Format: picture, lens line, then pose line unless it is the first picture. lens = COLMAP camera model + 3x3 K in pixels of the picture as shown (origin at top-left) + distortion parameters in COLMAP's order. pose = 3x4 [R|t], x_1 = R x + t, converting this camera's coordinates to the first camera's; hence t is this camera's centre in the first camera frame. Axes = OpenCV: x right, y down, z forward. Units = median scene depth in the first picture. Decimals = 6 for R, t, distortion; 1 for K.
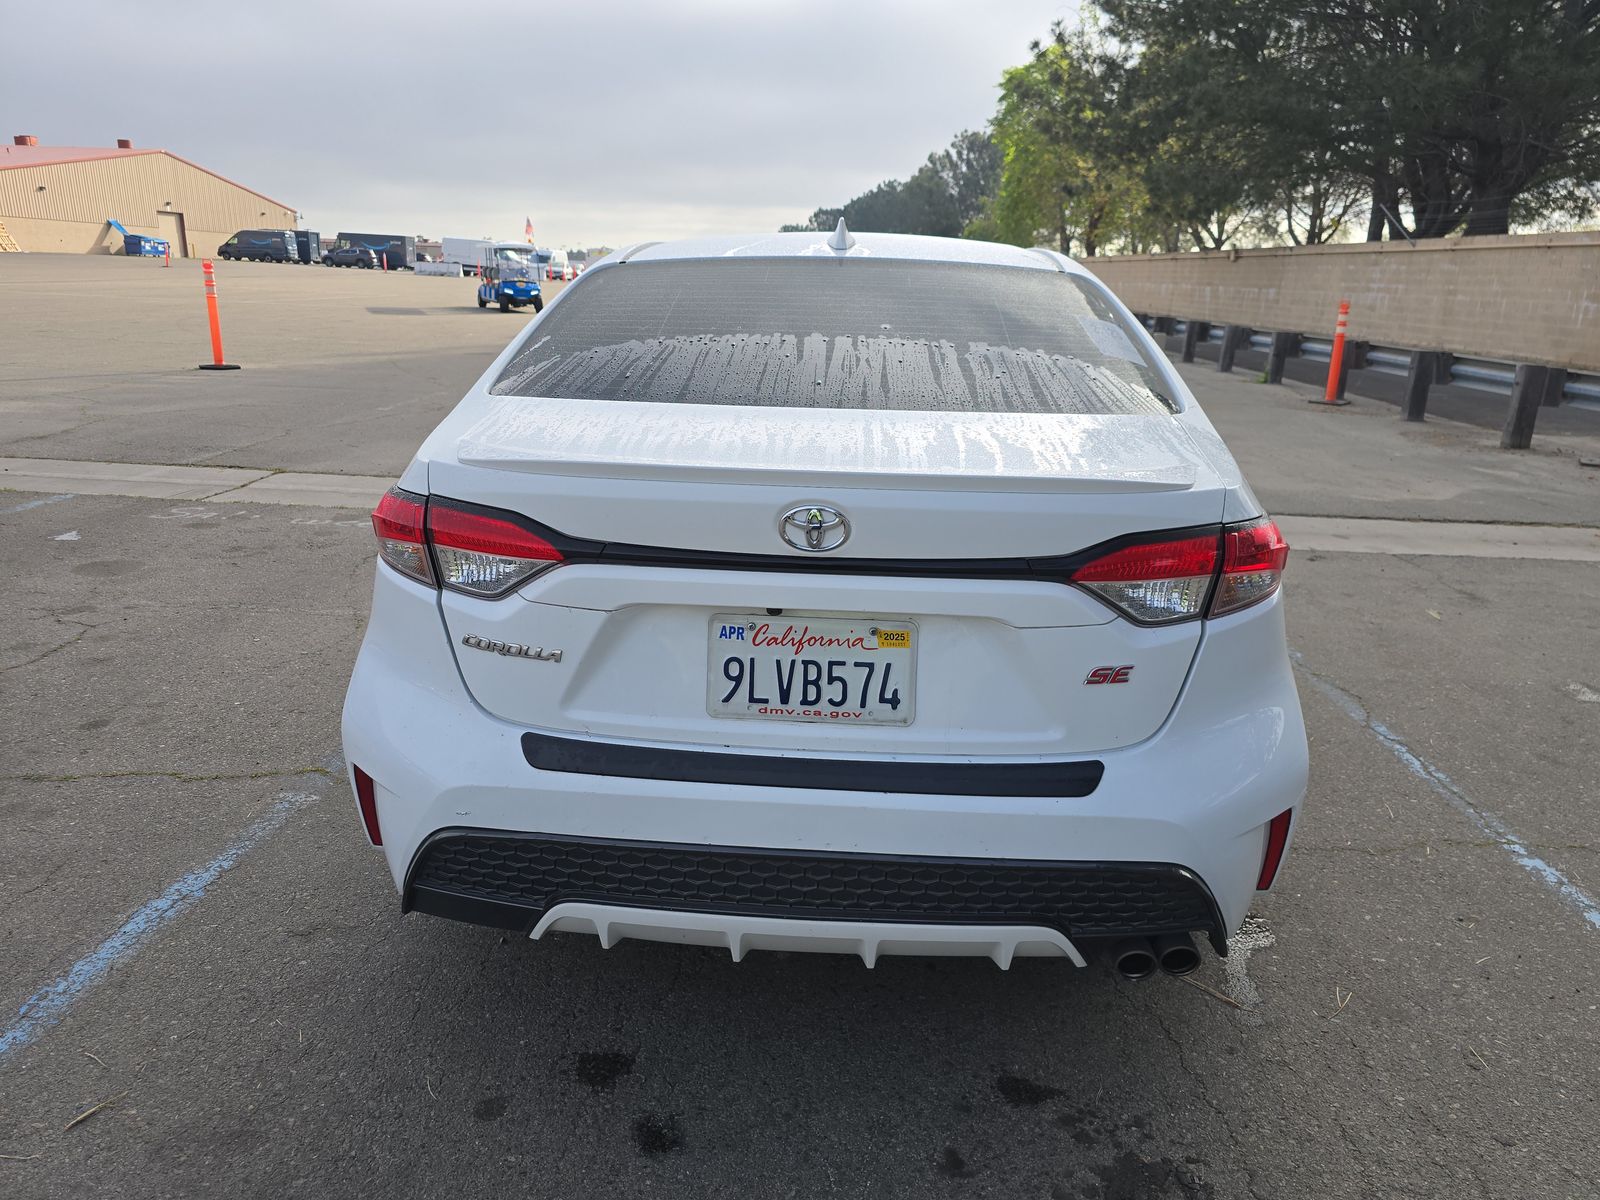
lens RADIAL K [[1073.3, 0, 804.8], [0, 1073.3, 606.2], [0, 0, 1]] dist [0.028824, -0.023065]
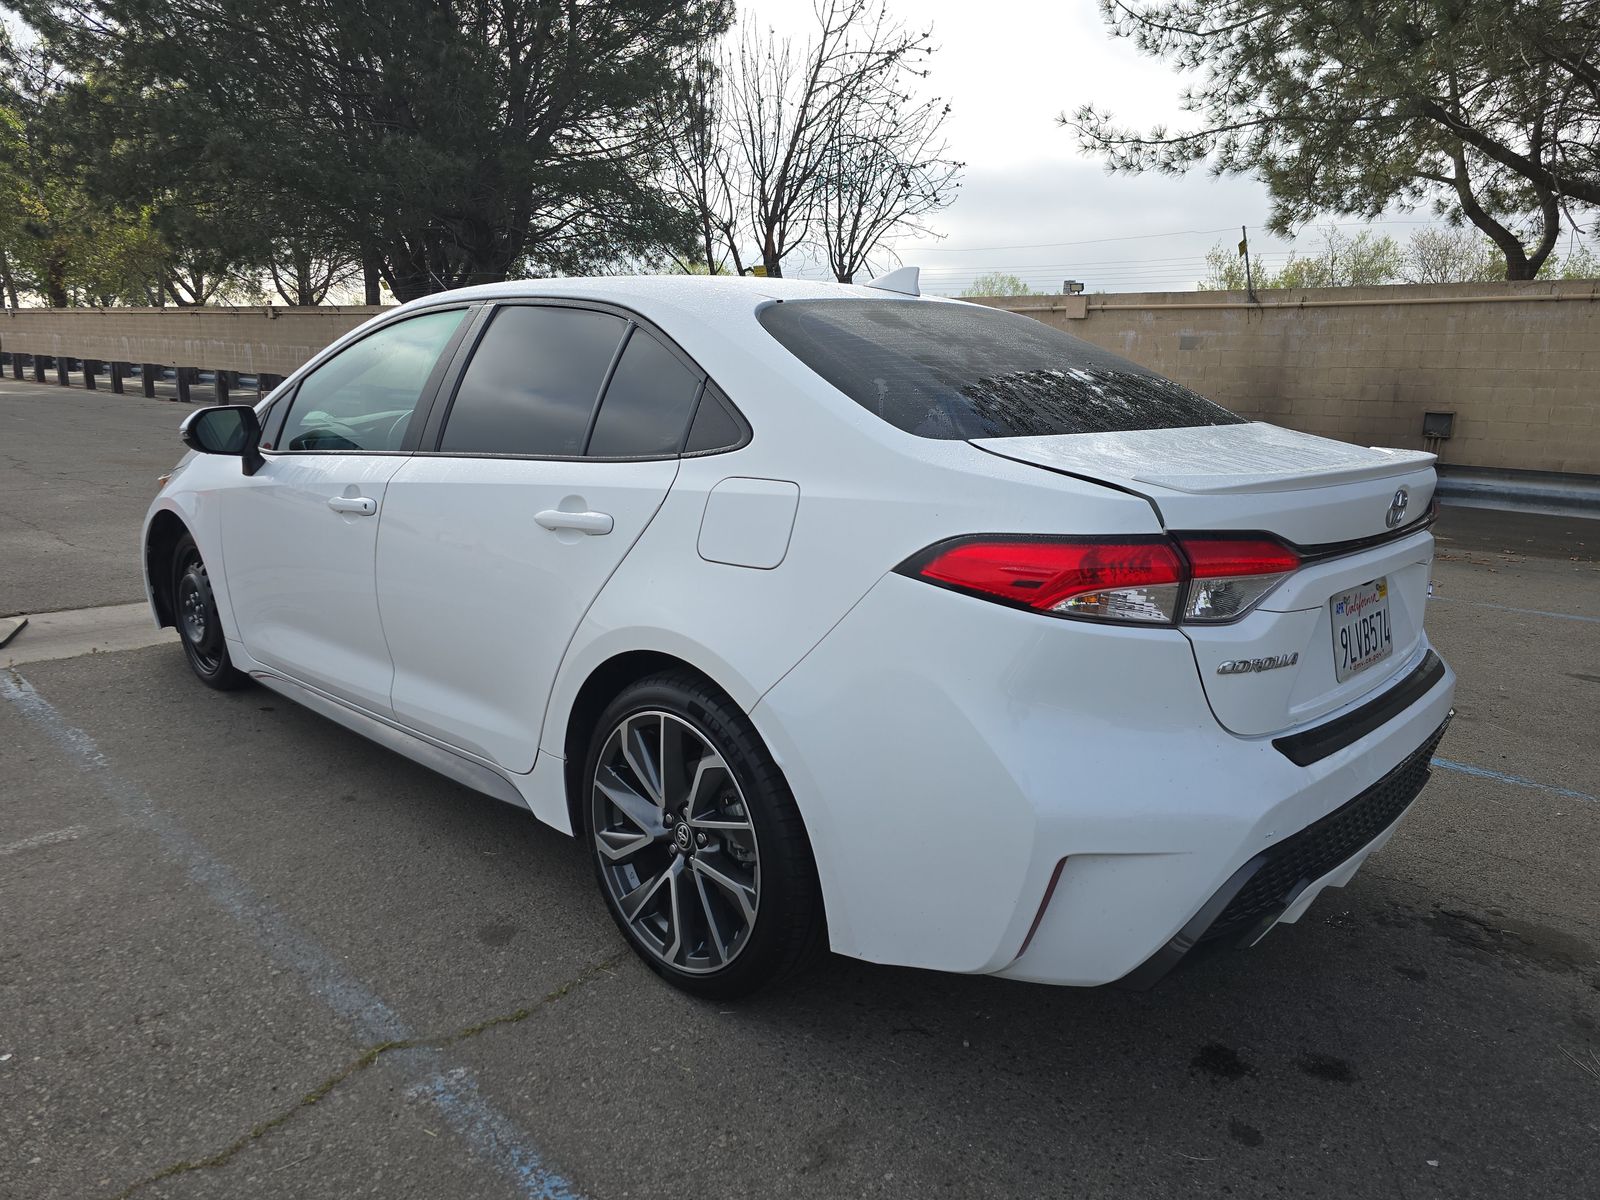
lens RADIAL K [[1073.3, 0, 804.8], [0, 1073.3, 606.2], [0, 0, 1]] dist [0.028824, -0.023065]
pose [[0.640269, -0.172874, 0.748445, -0.074470], [0.211168, 0.976419, 0.044885, -0.008690], [-0.738555, 0.129309, 0.661676, 0.035420]]
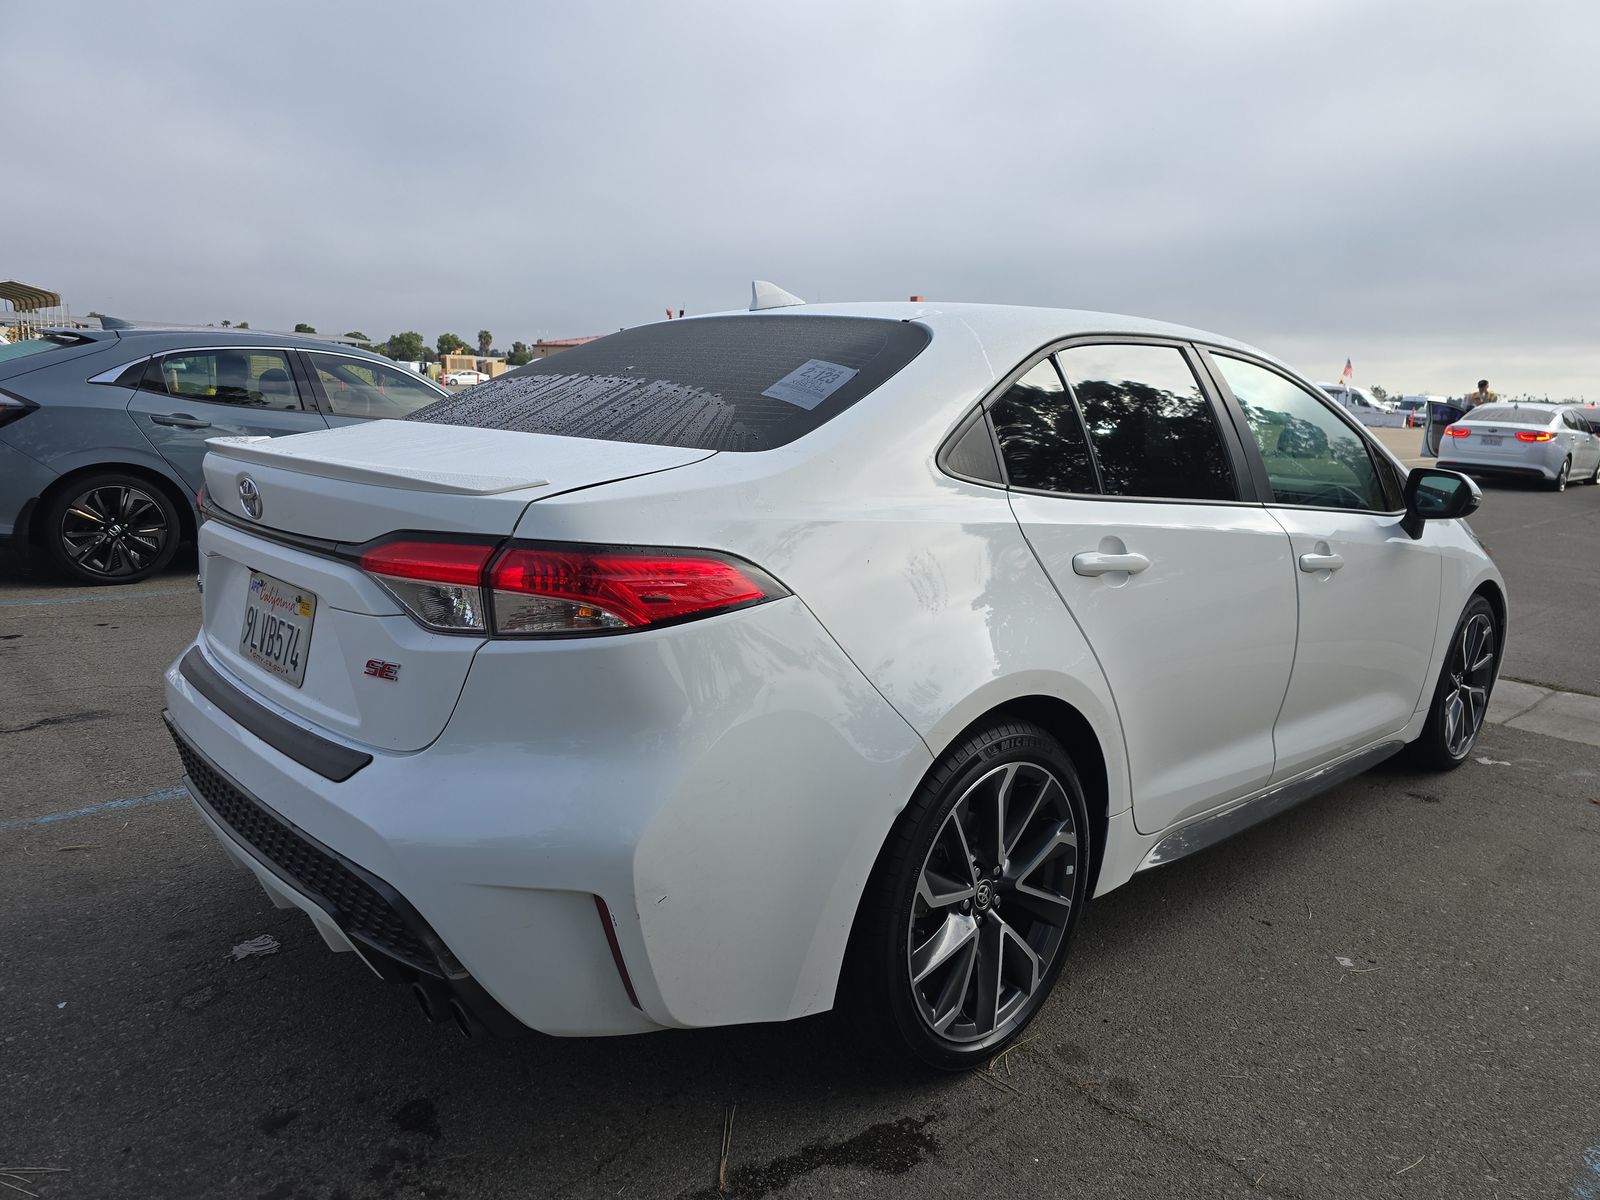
lens RADIAL K [[1077.0, 0, 800.0], [0, 1077.0, 600.0], [0, 0, 1]] dist [0.029942, -0.035748]
pose [[0.733828, 0.128536, -0.667065, 0.065540], [-0.210089, 0.976740, -0.042909, -0.001970], [0.646033, 0.171631, 0.743763, 0.026703]]
